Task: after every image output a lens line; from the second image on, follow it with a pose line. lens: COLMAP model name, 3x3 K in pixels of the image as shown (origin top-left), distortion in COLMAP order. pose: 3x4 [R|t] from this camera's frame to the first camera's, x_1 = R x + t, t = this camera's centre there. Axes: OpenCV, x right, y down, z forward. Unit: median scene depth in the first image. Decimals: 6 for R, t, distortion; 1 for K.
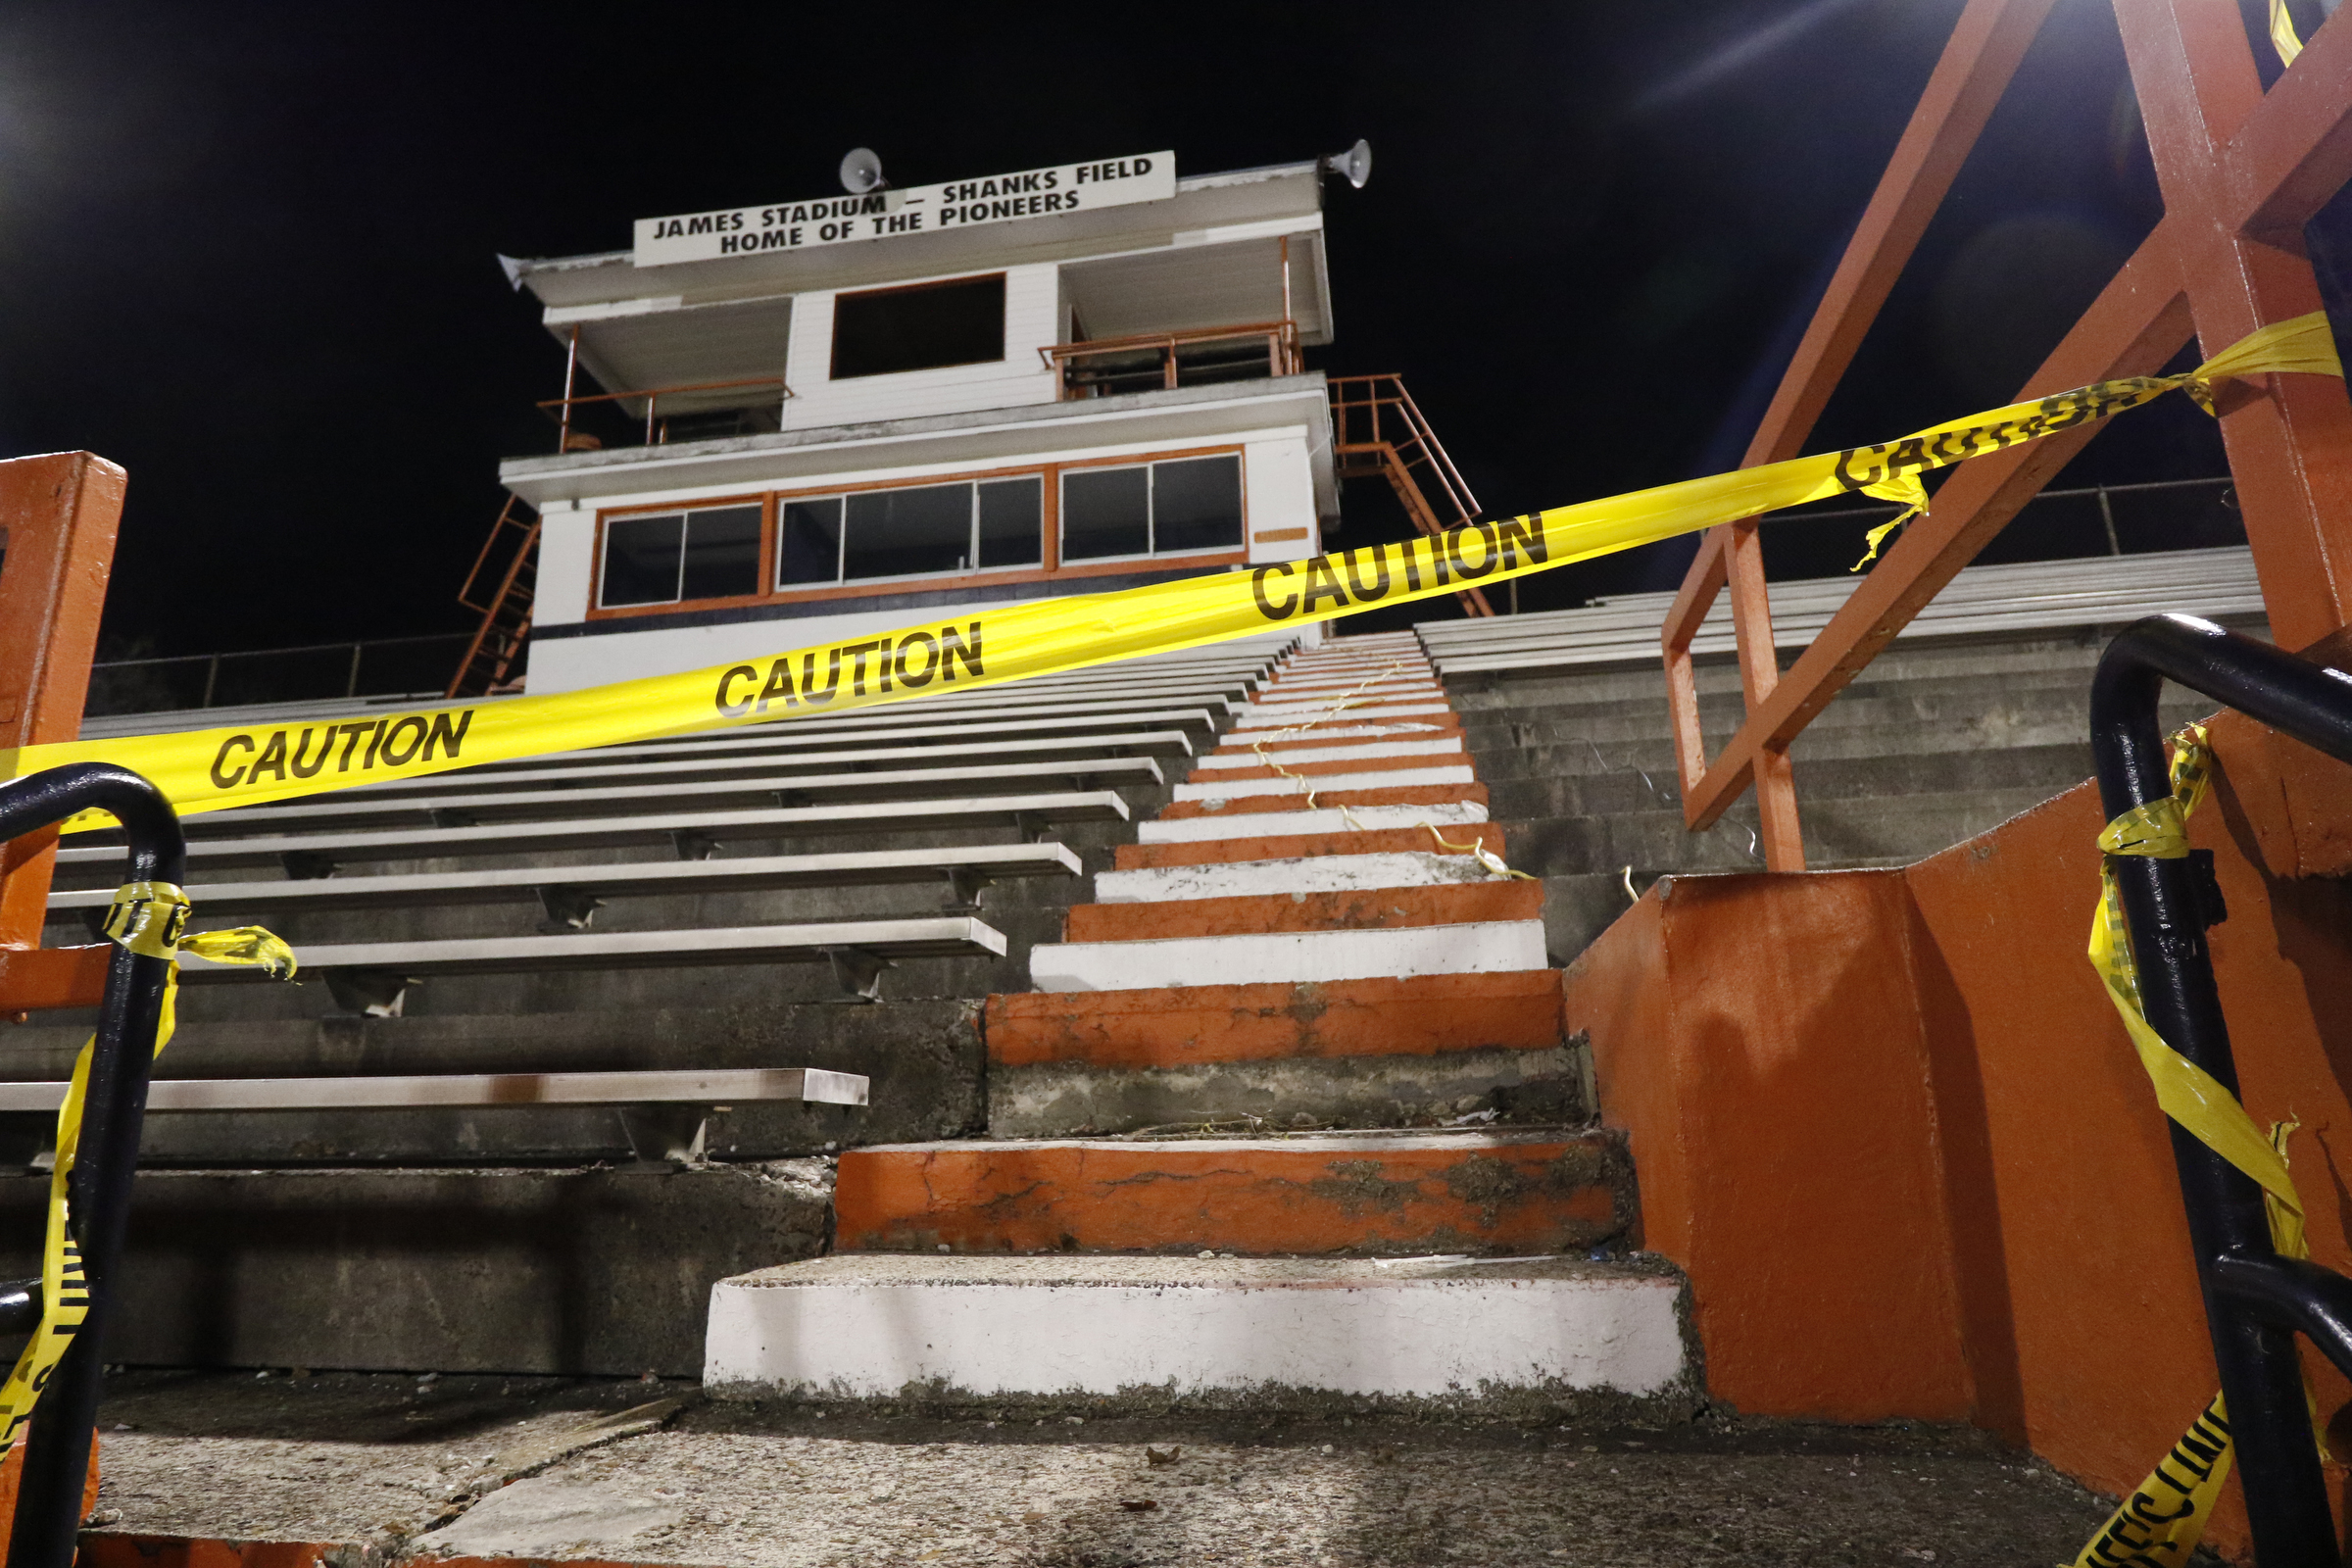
lens RADIAL K [[1338.3, 0, 1198.5], [0, 1338.3, 770.3], [0, 0, 1]] dist [-0.002799, 0.000438]
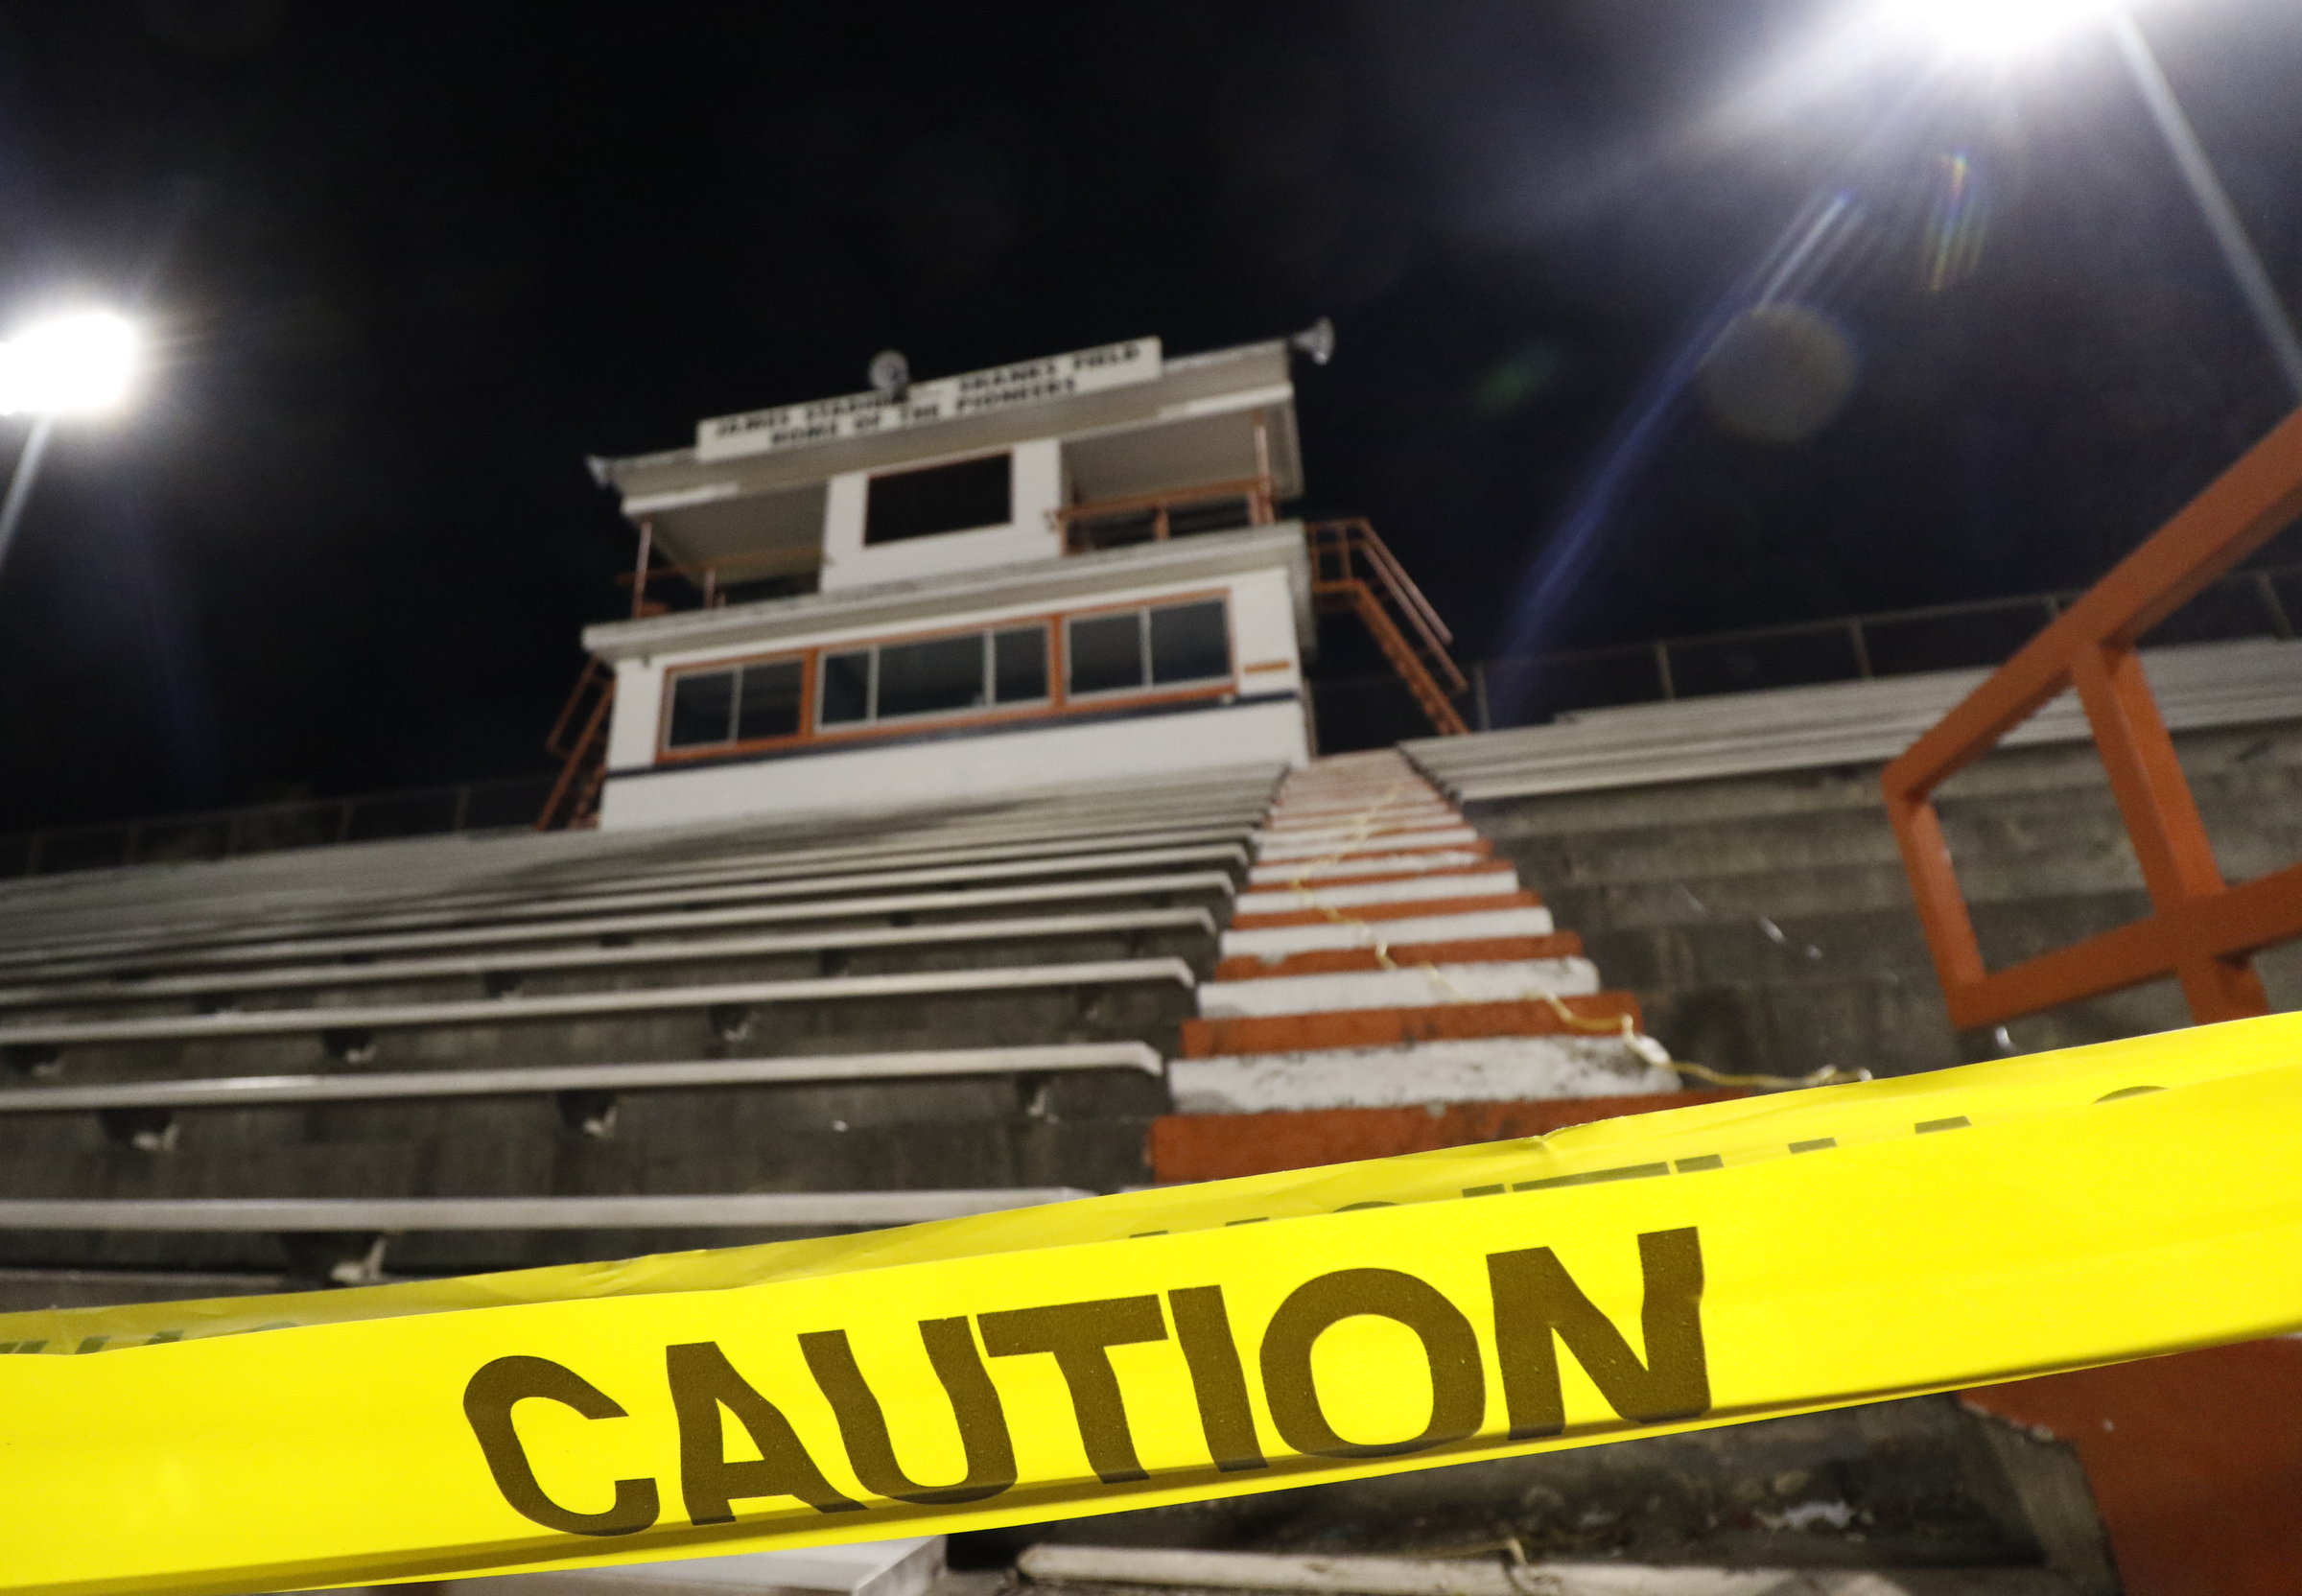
lens RADIAL K [[1120.7, 0, 1078.8], [0, 1120.7, 741.5], [0, 0, 1]] dist [-0.009298, -0.000116]
pose [[0.996732, -0.031037, -0.074572, -0.024762], [0.022749, 0.993723, -0.109531, -0.017329], [0.077504, 0.107477, 0.991182, 0.081460]]
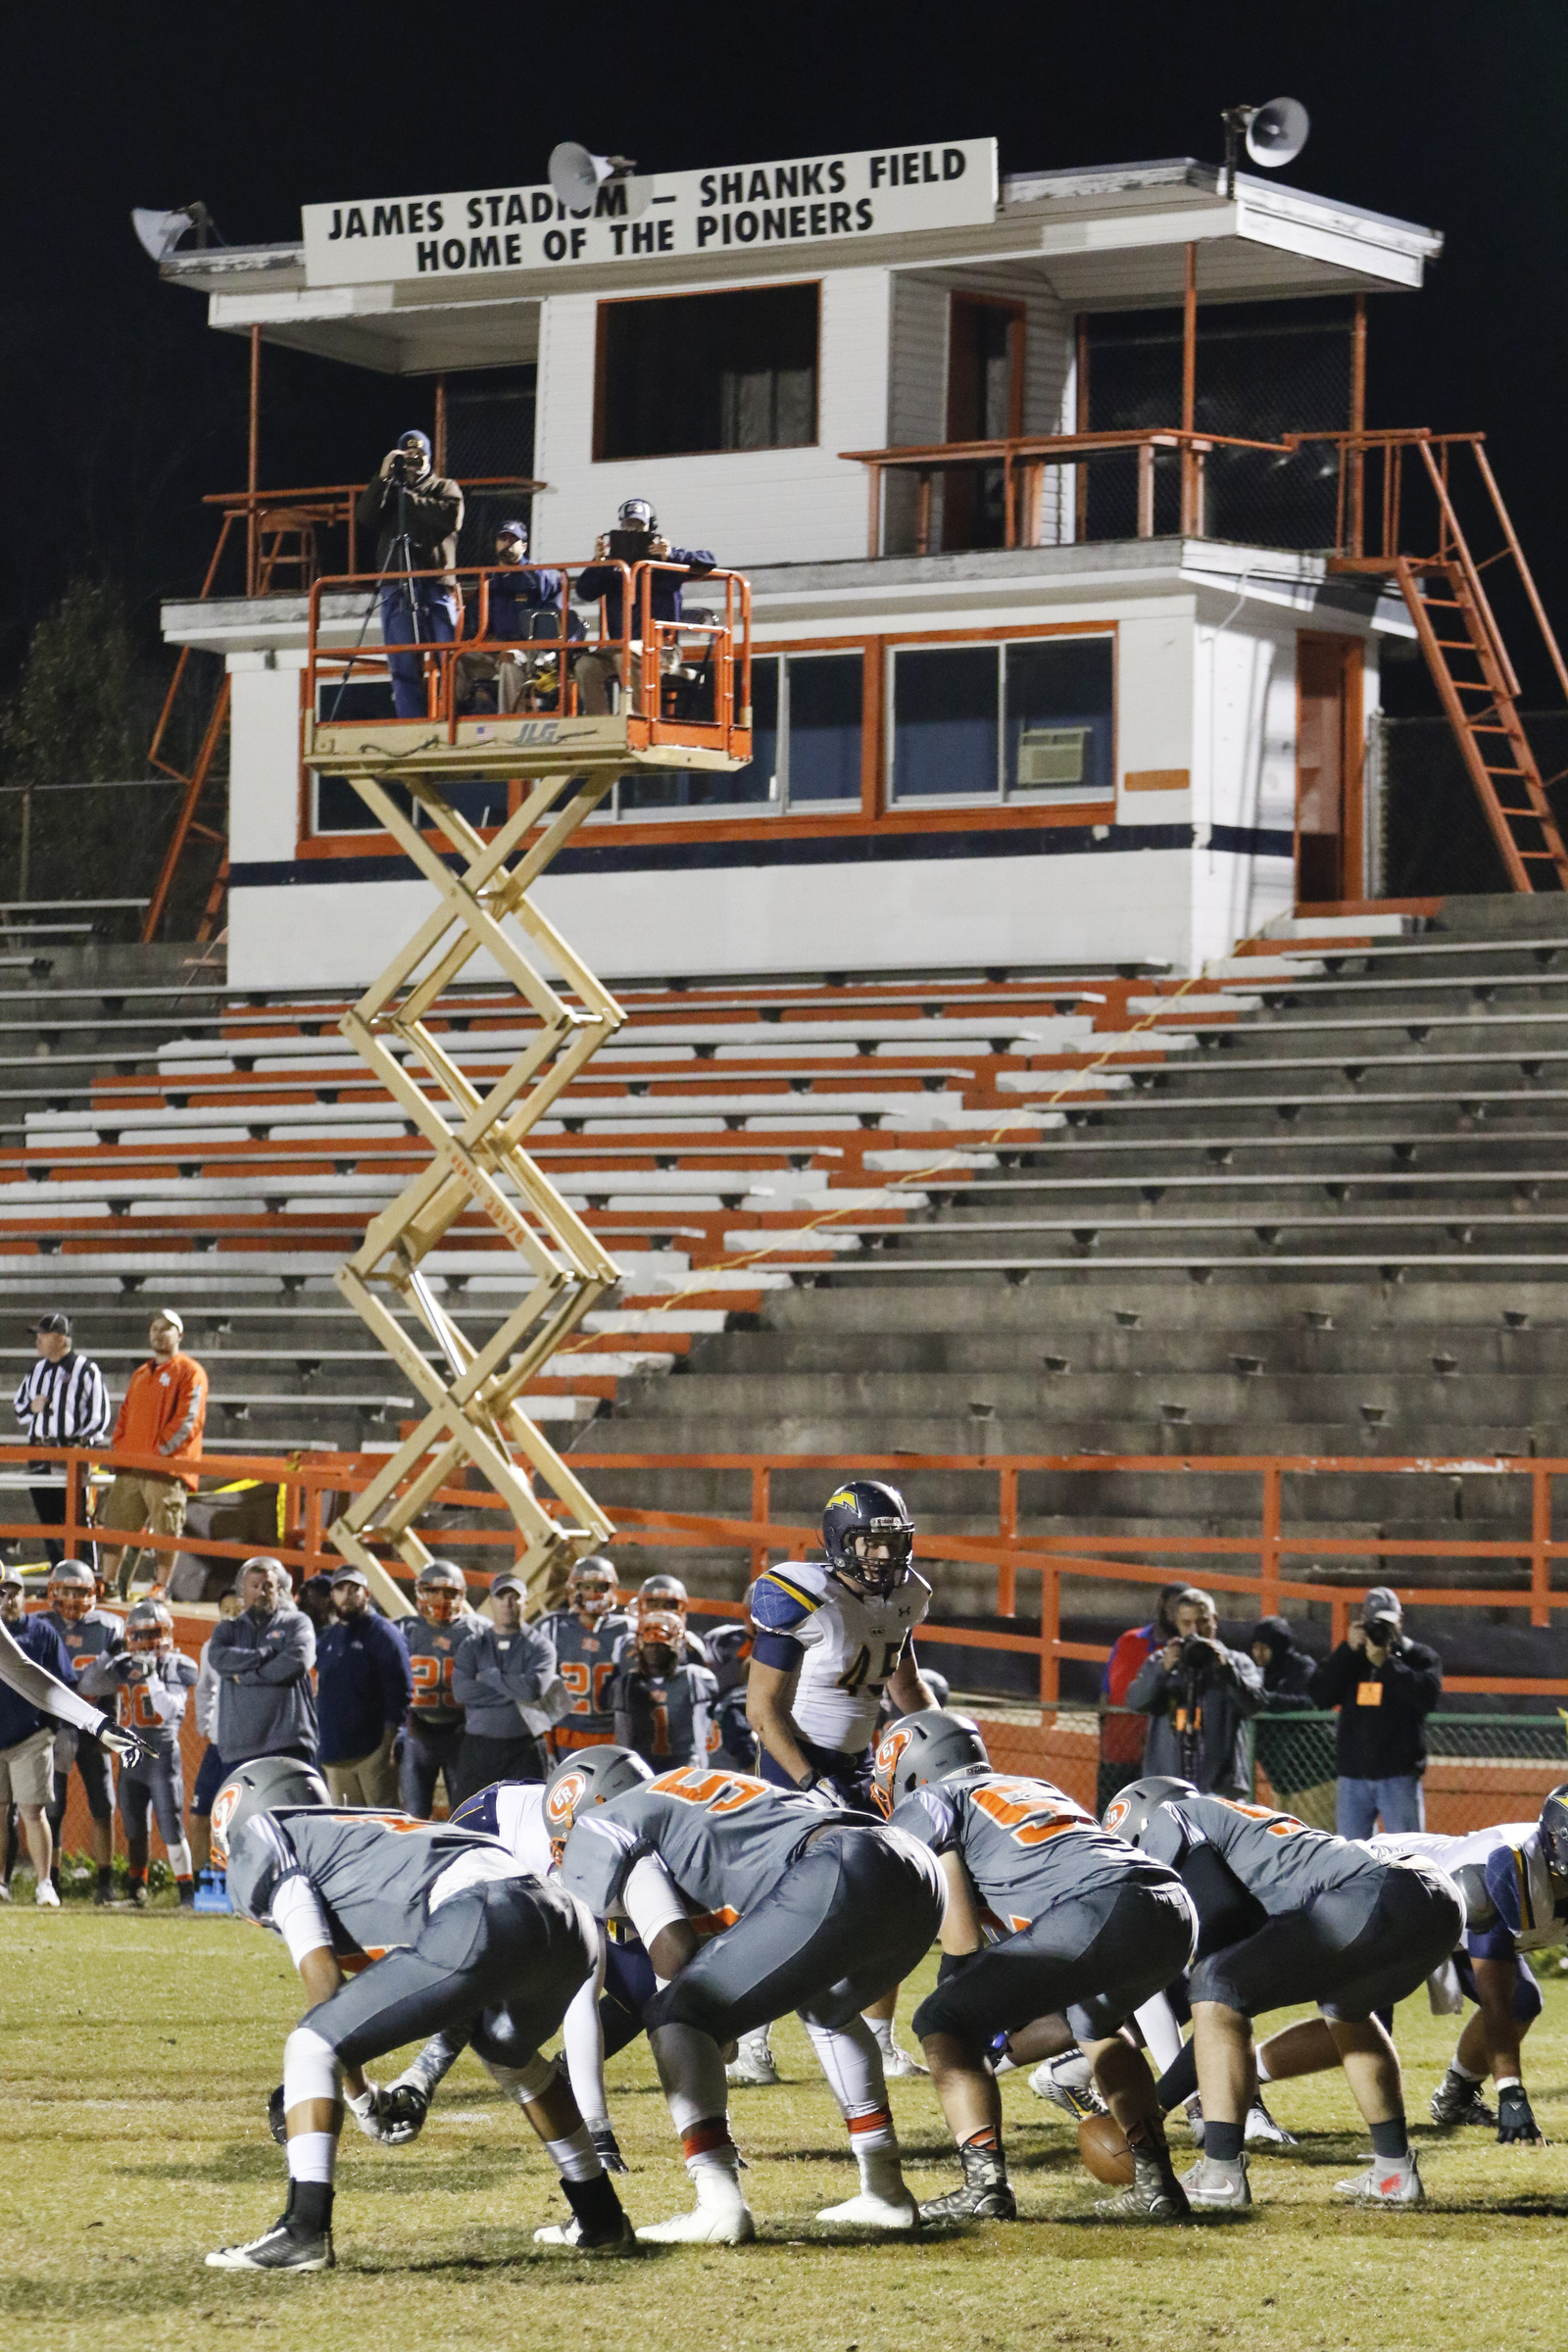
lens RADIAL K [[10686.2, 0, 791.9], [0, 10686.2, 1175.1], [0, 0, 1]] dist [-0.011190, 0.000000]
pose [[0.854075, 0.019093, -0.519799, 2.421583], [0.096599, 0.976120, 0.194575, -0.943164], [0.511101, -0.216393, 0.831835, -3.185581]]
